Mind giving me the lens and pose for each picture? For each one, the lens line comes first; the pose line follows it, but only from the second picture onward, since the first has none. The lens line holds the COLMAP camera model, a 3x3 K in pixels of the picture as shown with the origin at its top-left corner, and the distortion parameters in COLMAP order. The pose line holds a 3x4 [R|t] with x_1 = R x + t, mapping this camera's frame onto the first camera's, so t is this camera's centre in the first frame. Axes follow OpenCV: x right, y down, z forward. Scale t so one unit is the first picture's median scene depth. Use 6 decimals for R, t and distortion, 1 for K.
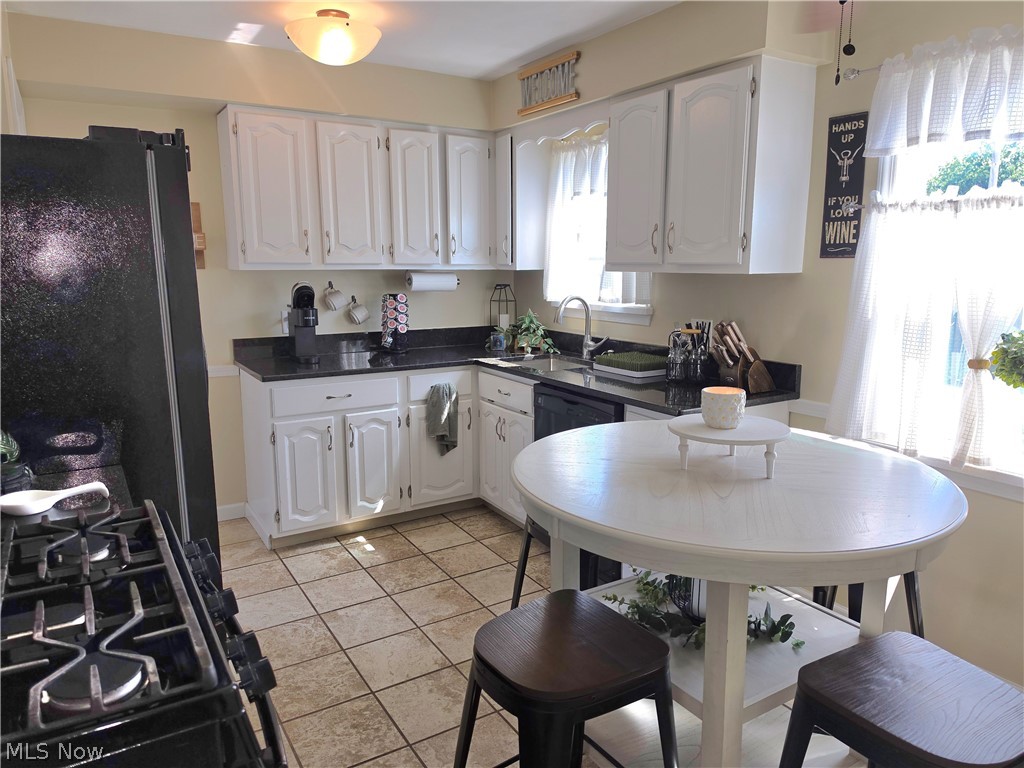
lens RADIAL K [[688.8, 0, 512.0], [0, 688.8, 384.0], [0, 0, 1]] dist [0.137653, -0.230381]
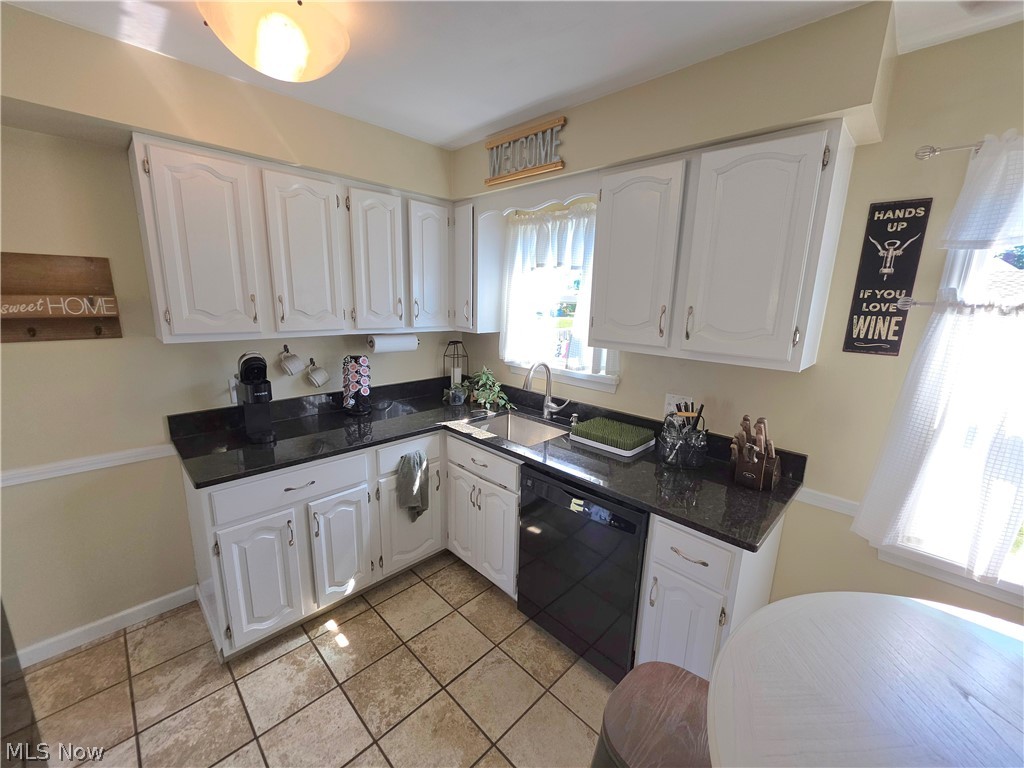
lens RADIAL K [[409.7, 0, 511.0], [0, 409.7, 388.4], [0, 0, 1]] dist [0.002361, -0.005159]
pose [[0.972095, -0.023745, 0.233385, -0.102025], [0.014113, 0.998982, 0.042855, -0.118621], [-0.234165, -0.038366, 0.971440, 0.416002]]
